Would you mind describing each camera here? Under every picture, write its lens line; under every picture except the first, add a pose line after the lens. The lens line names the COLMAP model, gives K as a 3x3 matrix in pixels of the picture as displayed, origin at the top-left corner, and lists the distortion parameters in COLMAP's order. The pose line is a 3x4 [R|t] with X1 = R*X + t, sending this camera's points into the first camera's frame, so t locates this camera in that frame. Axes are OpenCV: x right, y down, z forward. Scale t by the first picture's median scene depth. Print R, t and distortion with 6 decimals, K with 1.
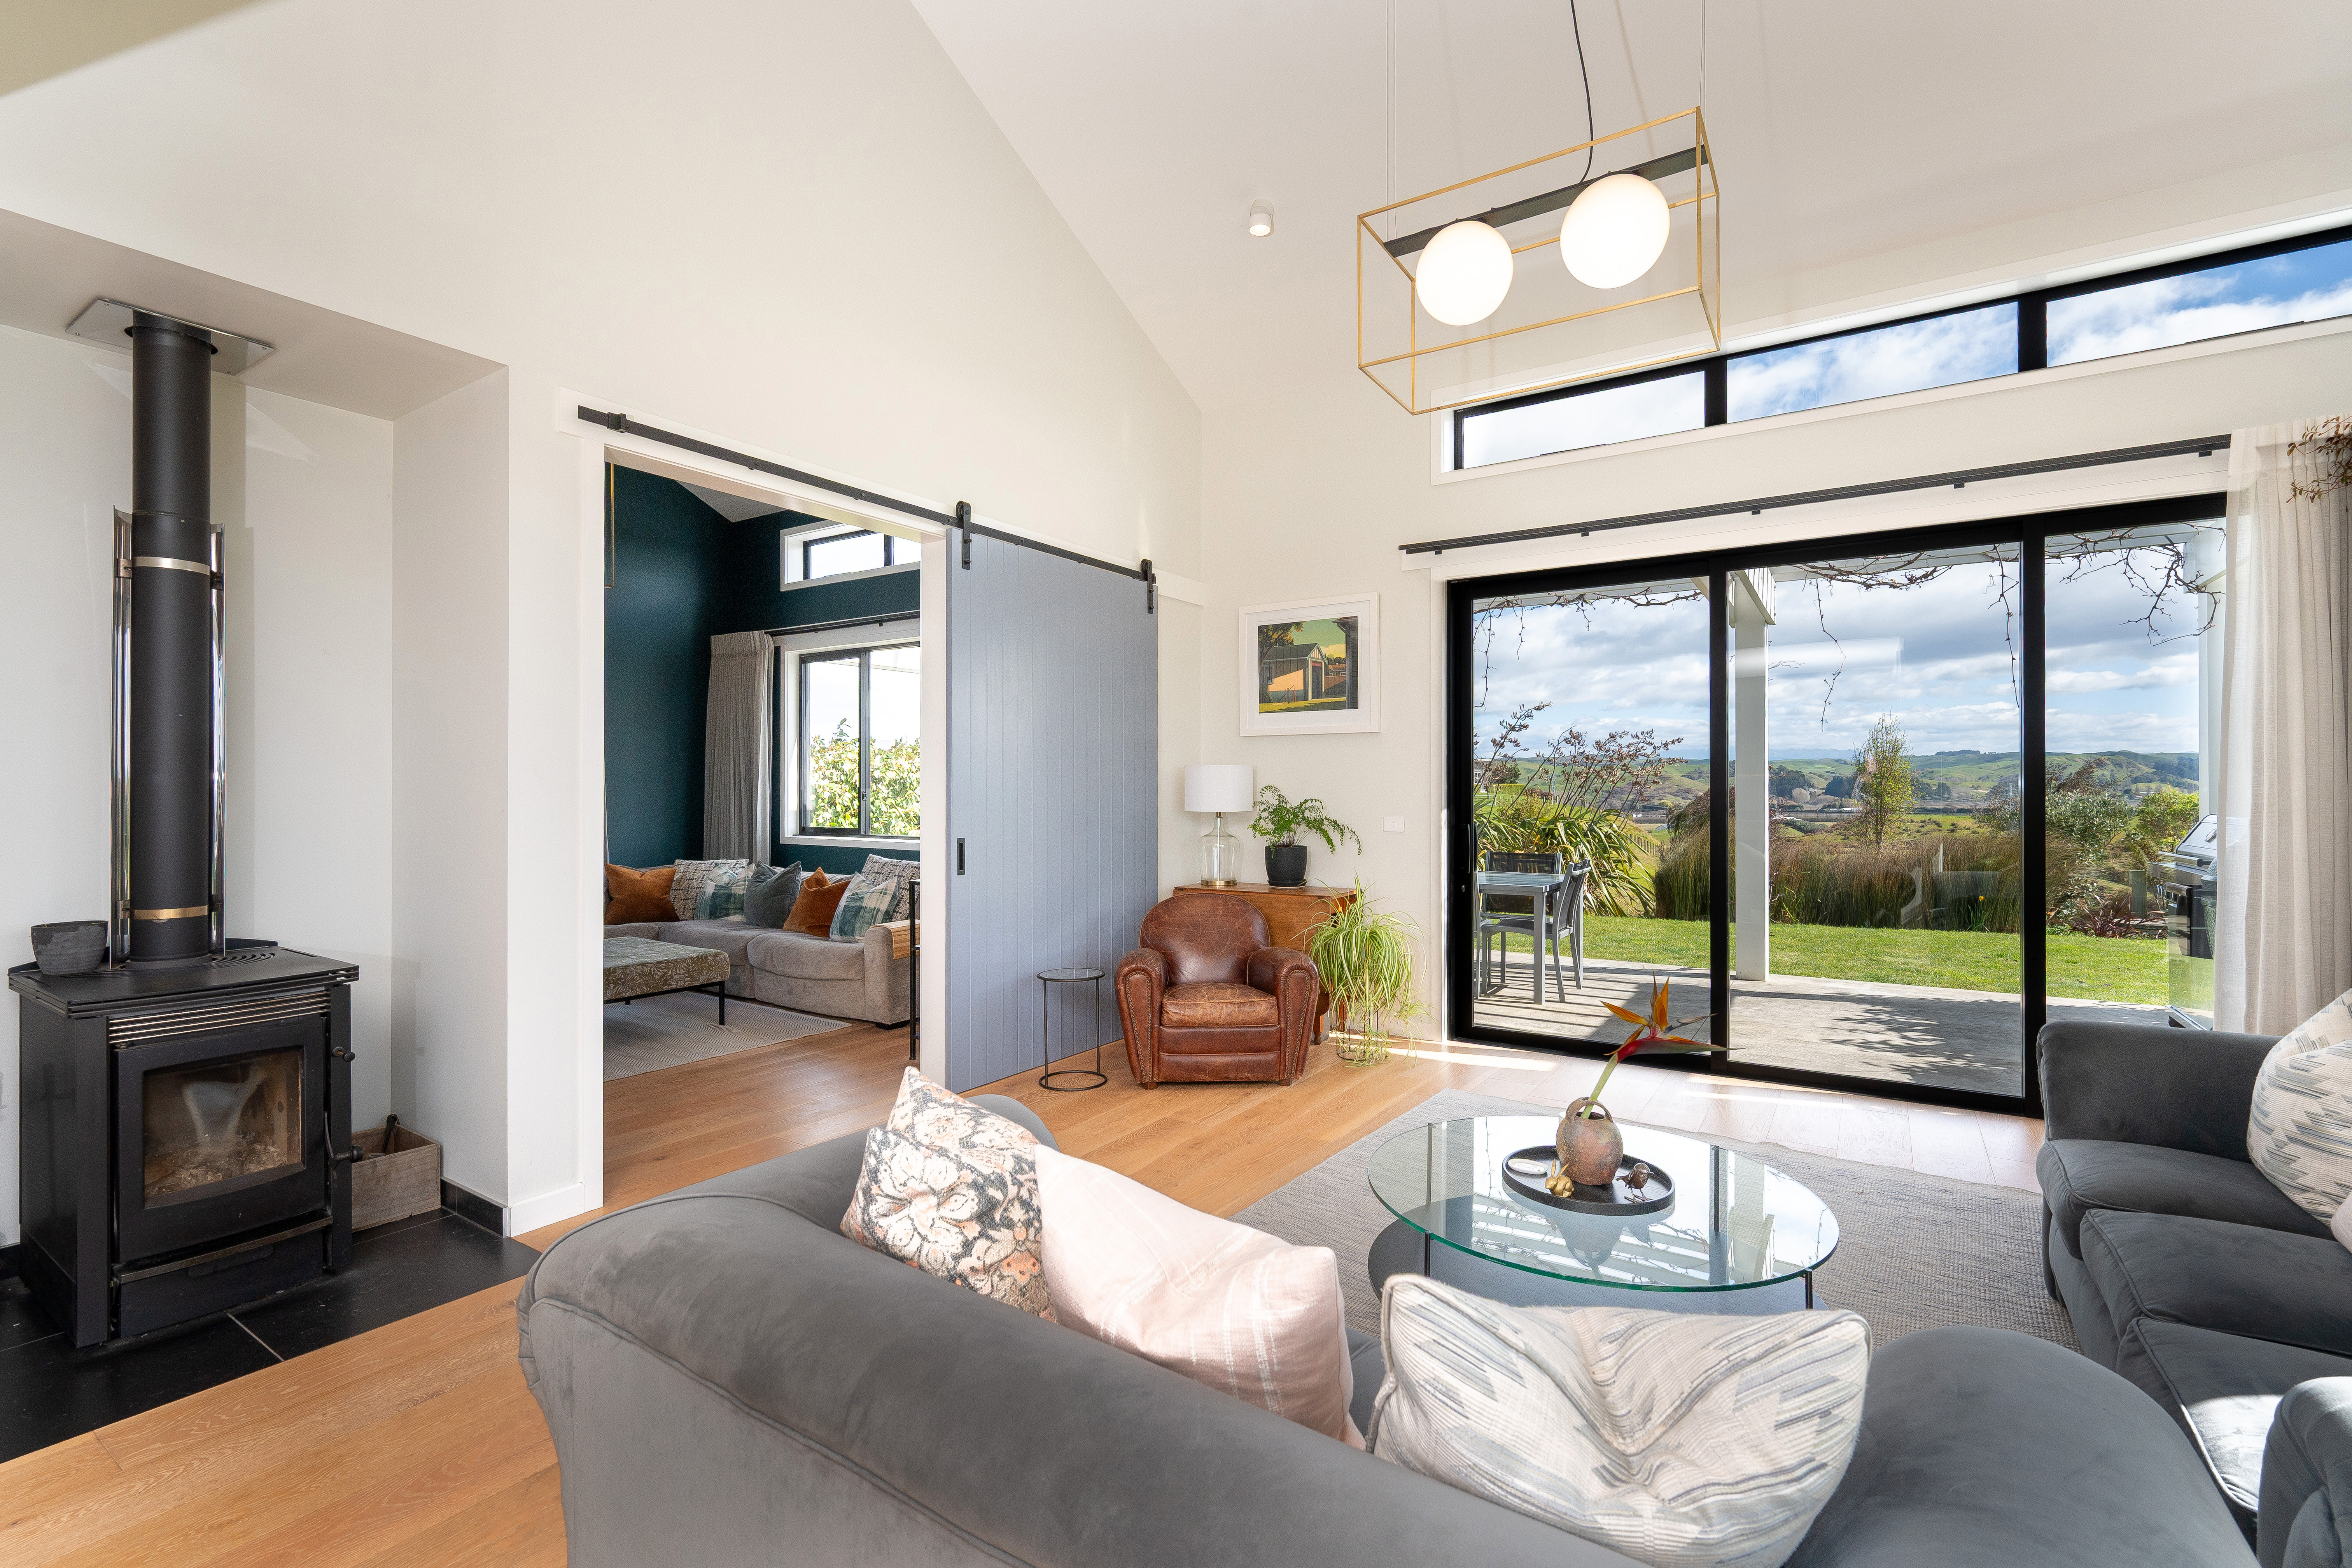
lens RADIAL K [[1036.0, 0, 1170.6], [0, 1036.0, 782.3], [0, 0, 1]] dist [-0.001559, -0.002172]
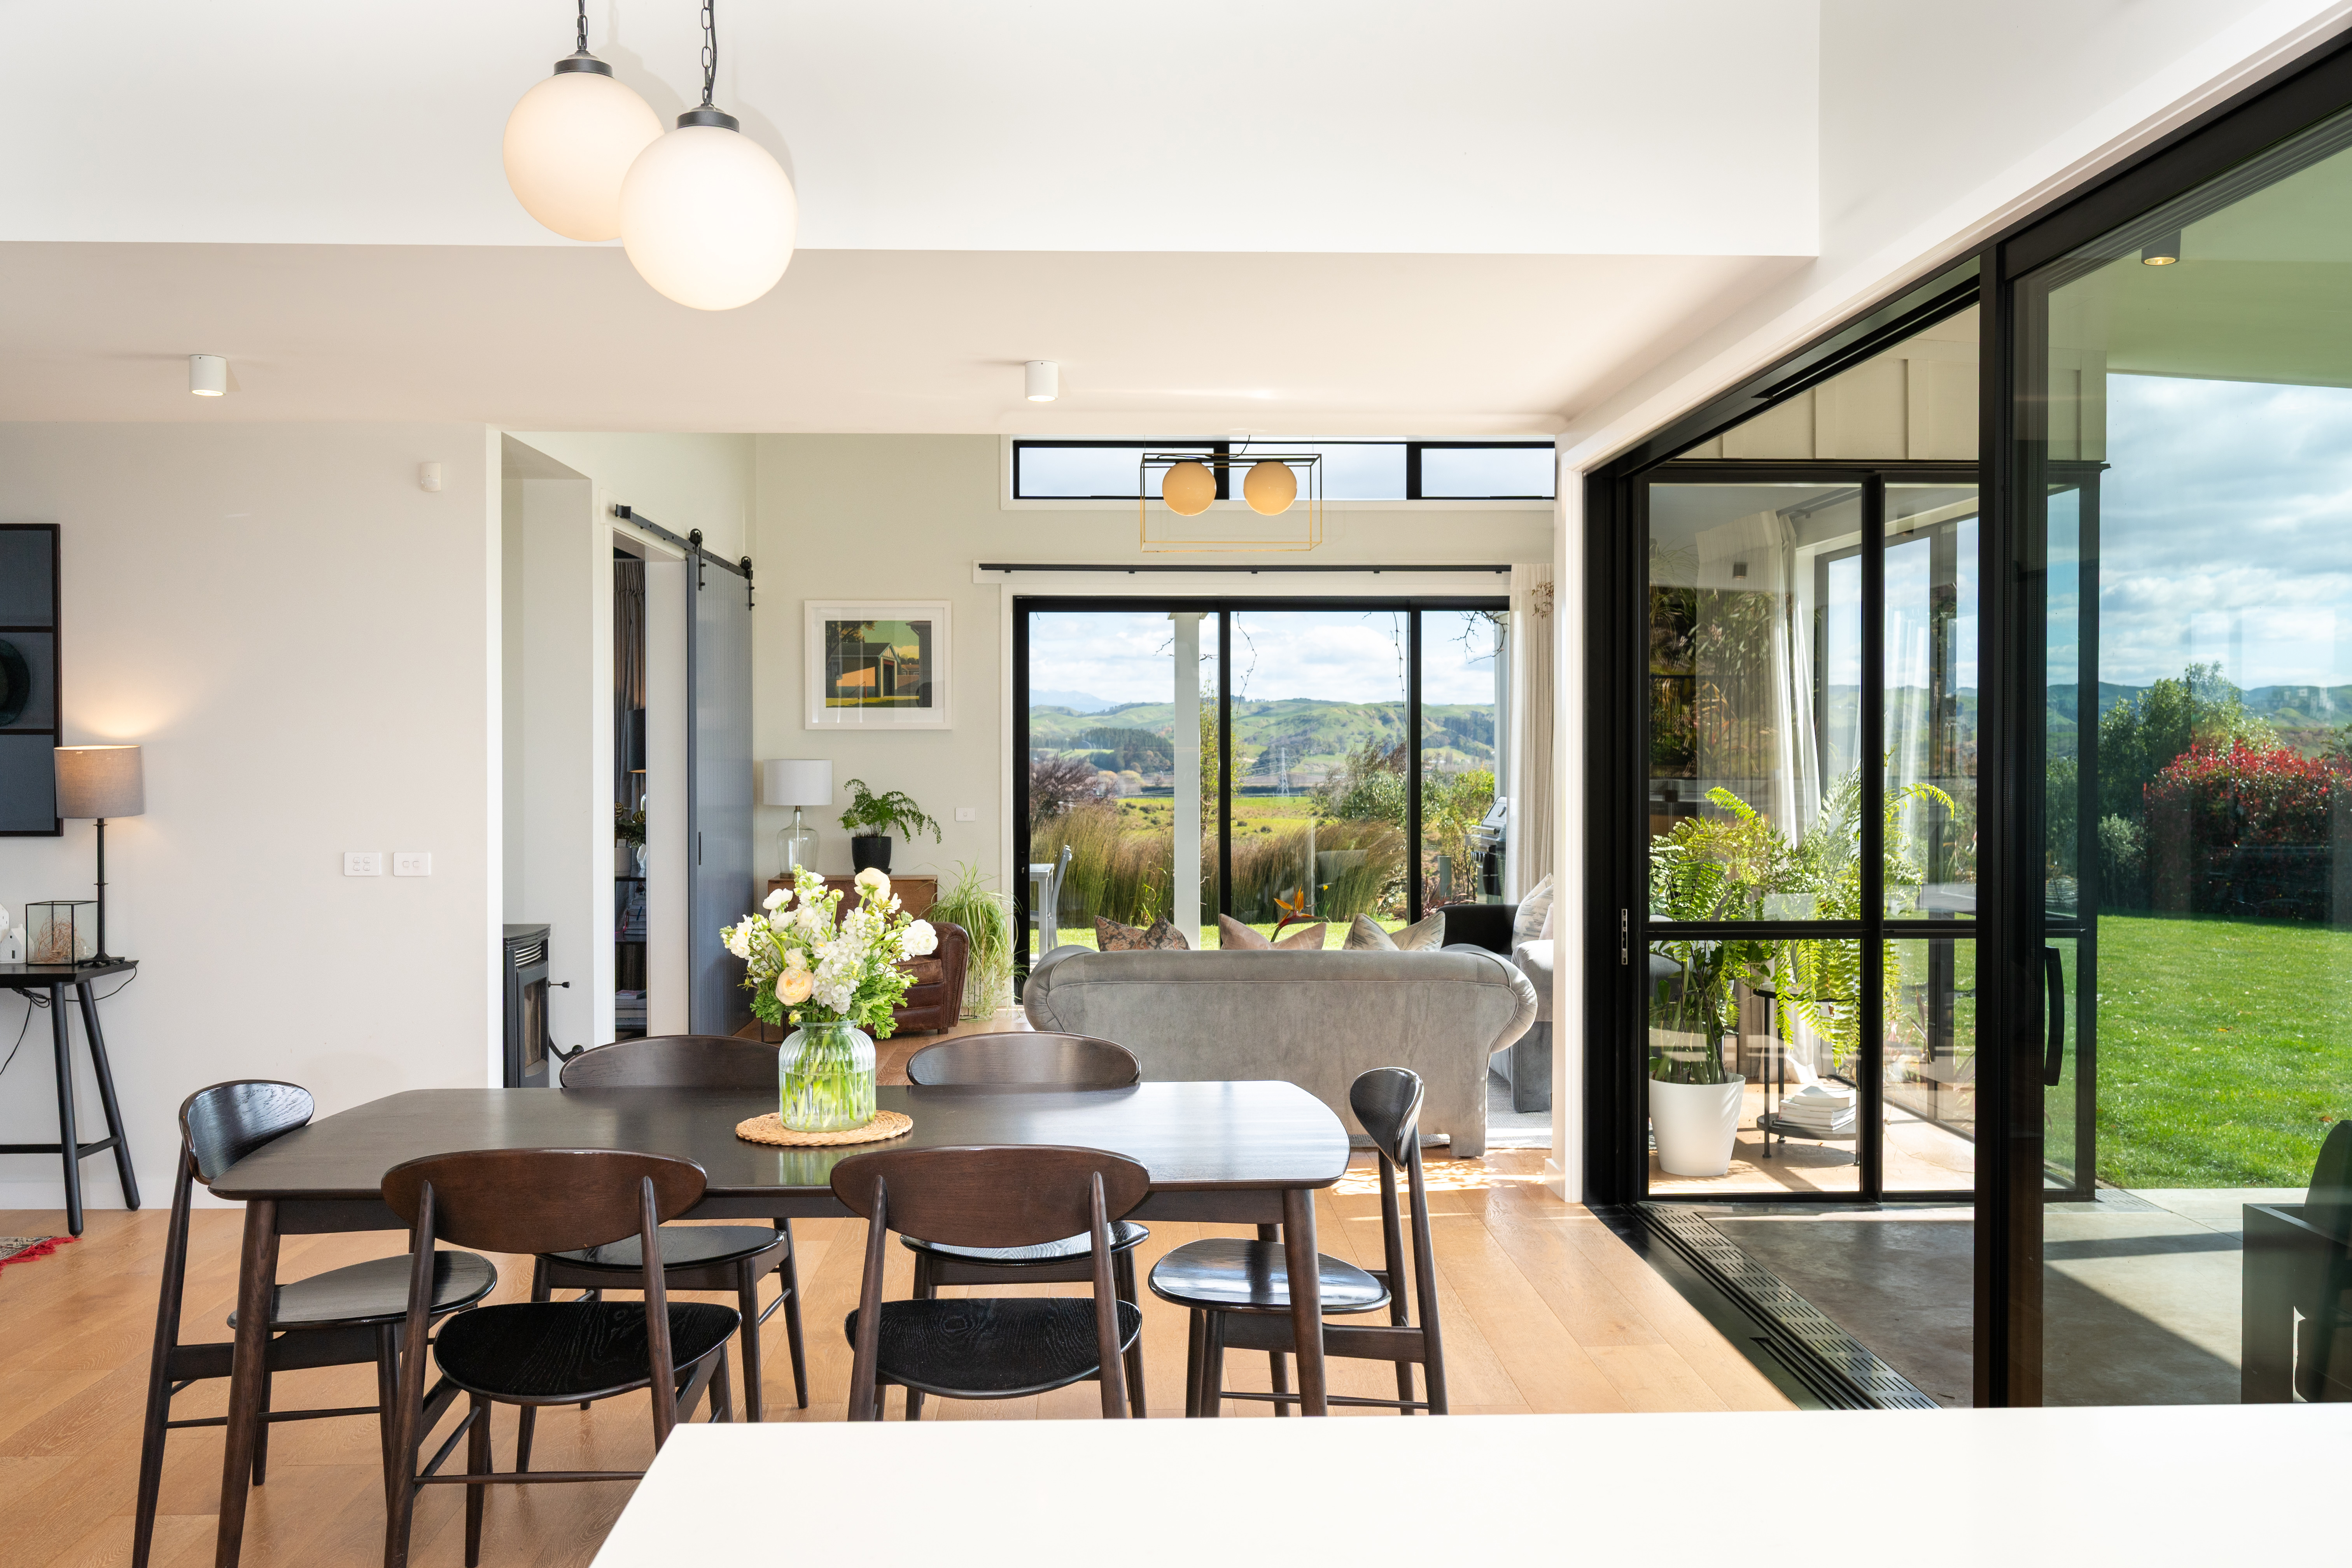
lens RADIAL K [[2008.4, 0, 1167.8], [0, 2008.4, 780.4], [0, 0, 1]] dist [-0.030053, 0.000509]
pose [[0.811506, -0.007273, 0.584298, -1.829786], [-0.003835, 0.999835, 0.017771, -0.073056], [-0.584331, -0.016662, 0.811344, -1.820666]]
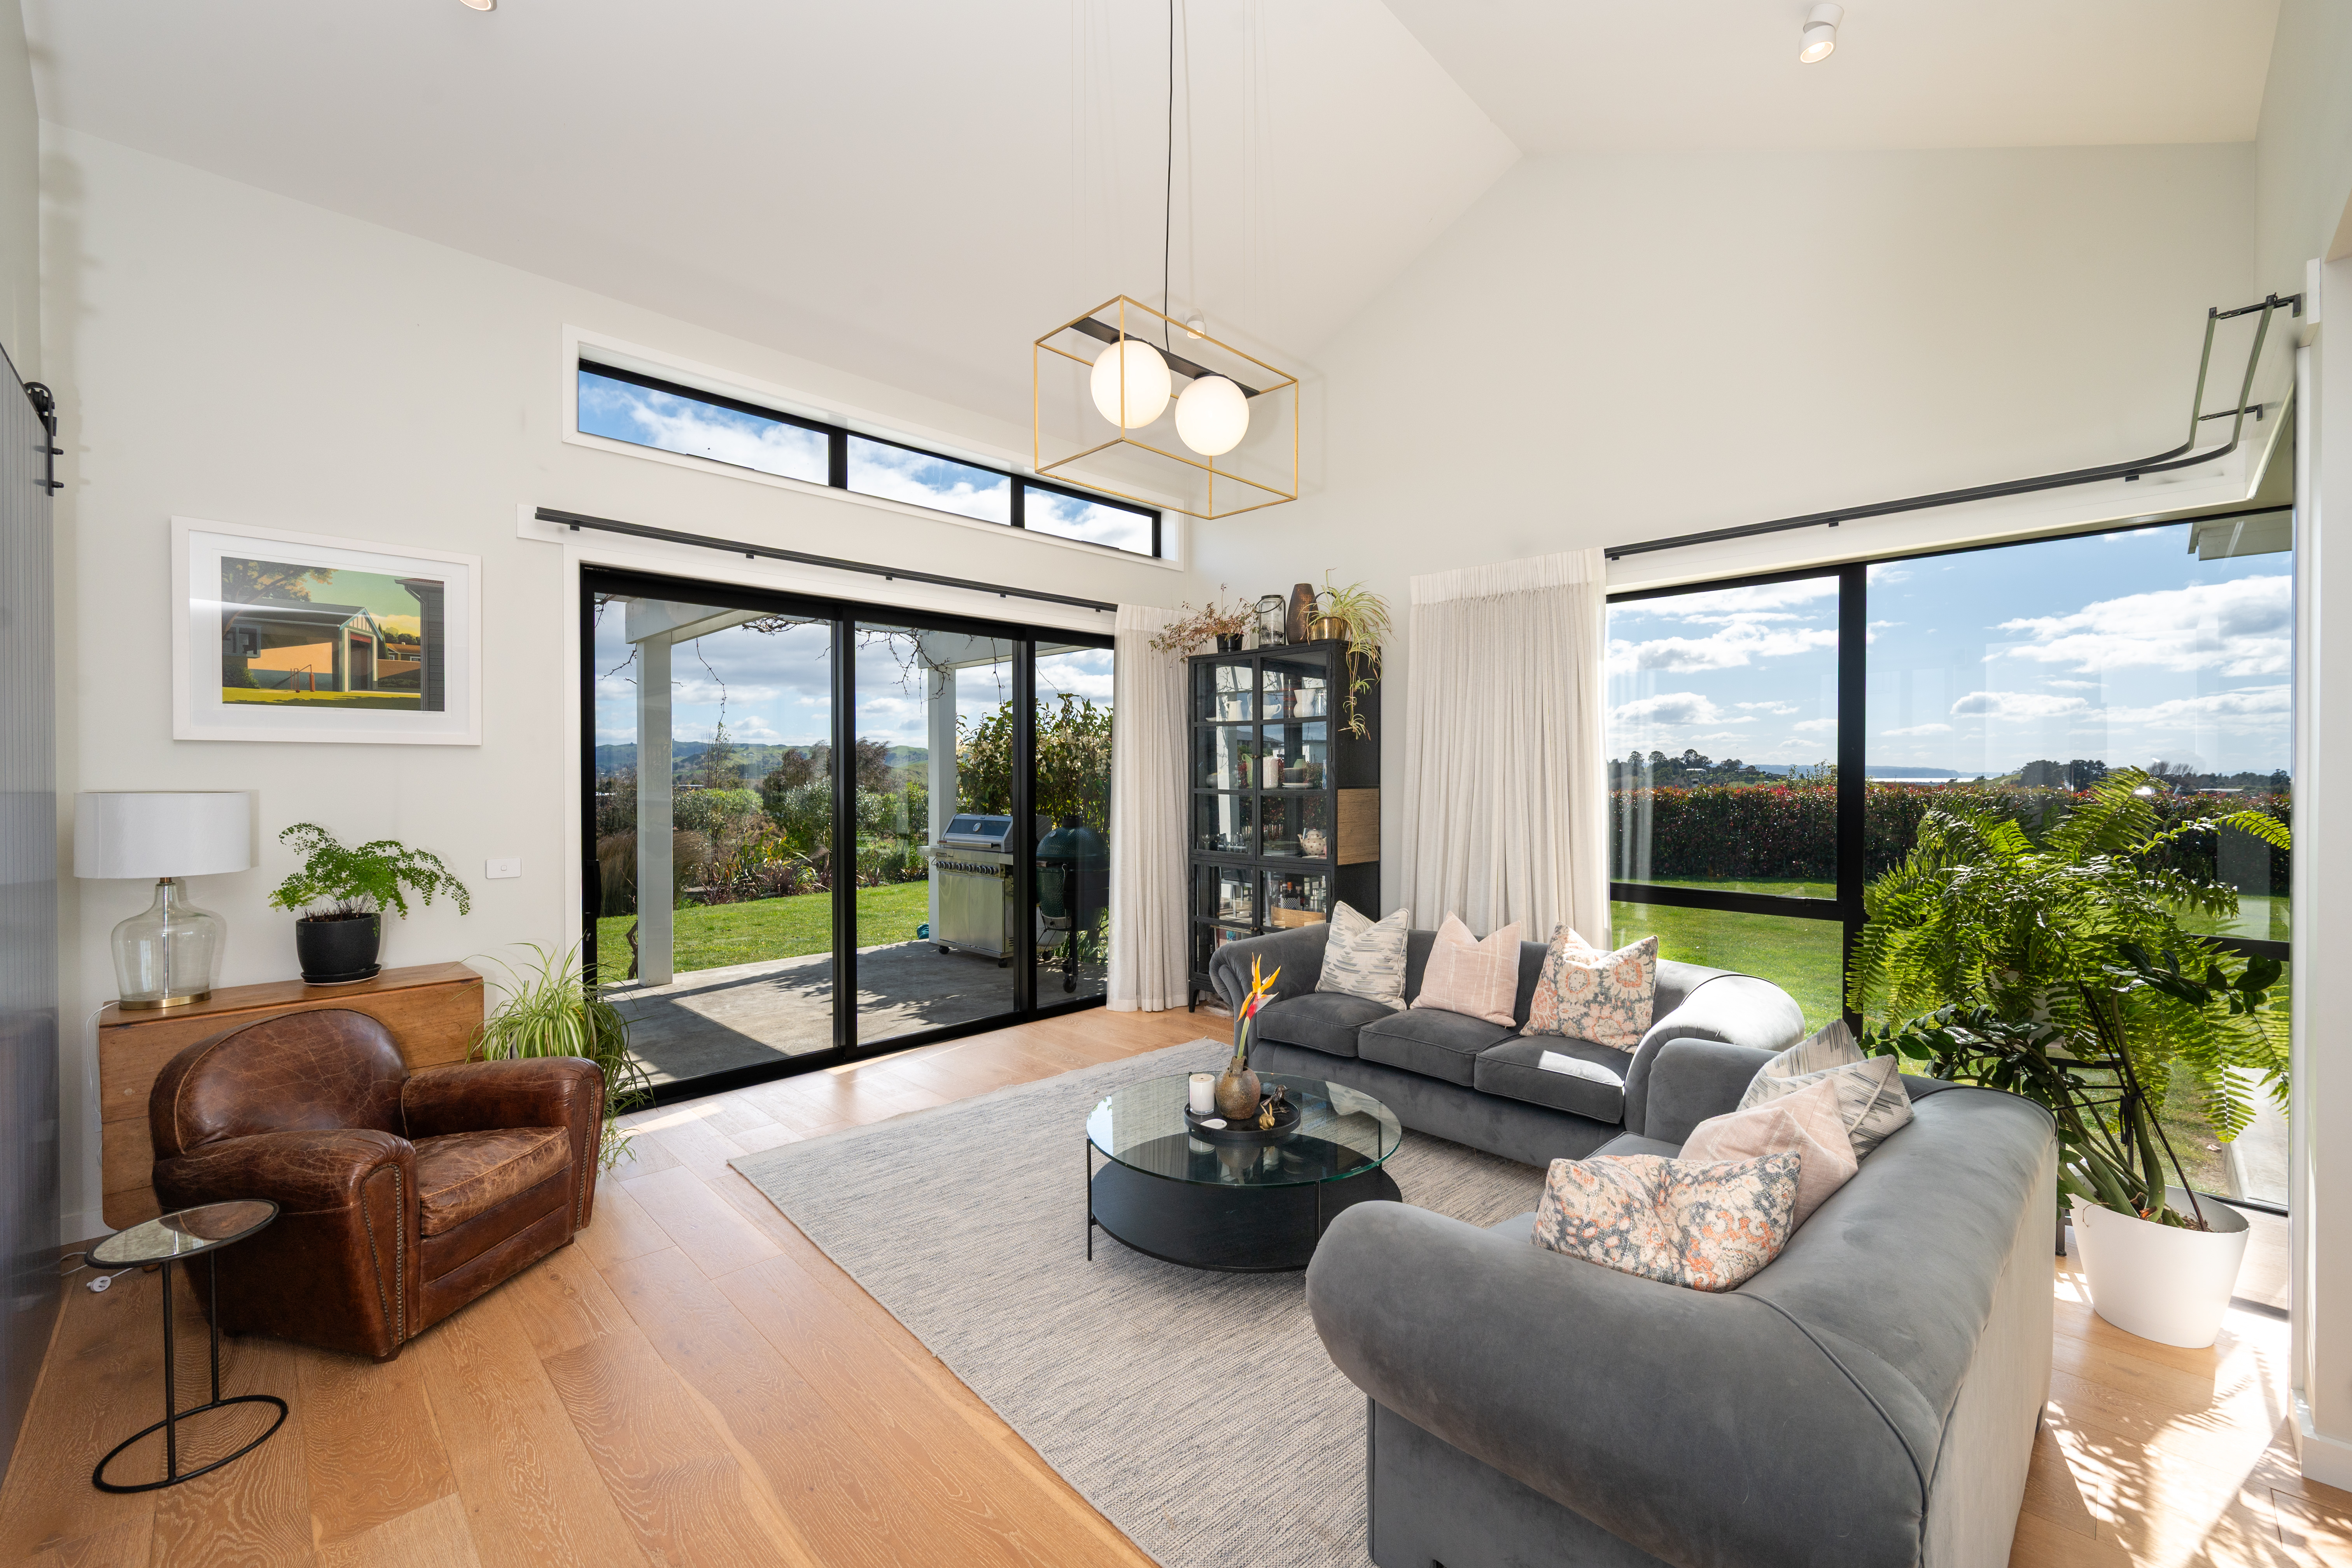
lens RADIAL K [[964.6, 0, 1195.9], [0, 964.6, 777.4], [0, 0, 1]] dist [0.000330, -0.000526]
pose [[0.186282, -0.000515, 0.982496, -0.828241], [-0.003665, 0.999993, 0.001219, -0.061124], [-0.982489, -0.003828, 0.186279, 0.797101]]
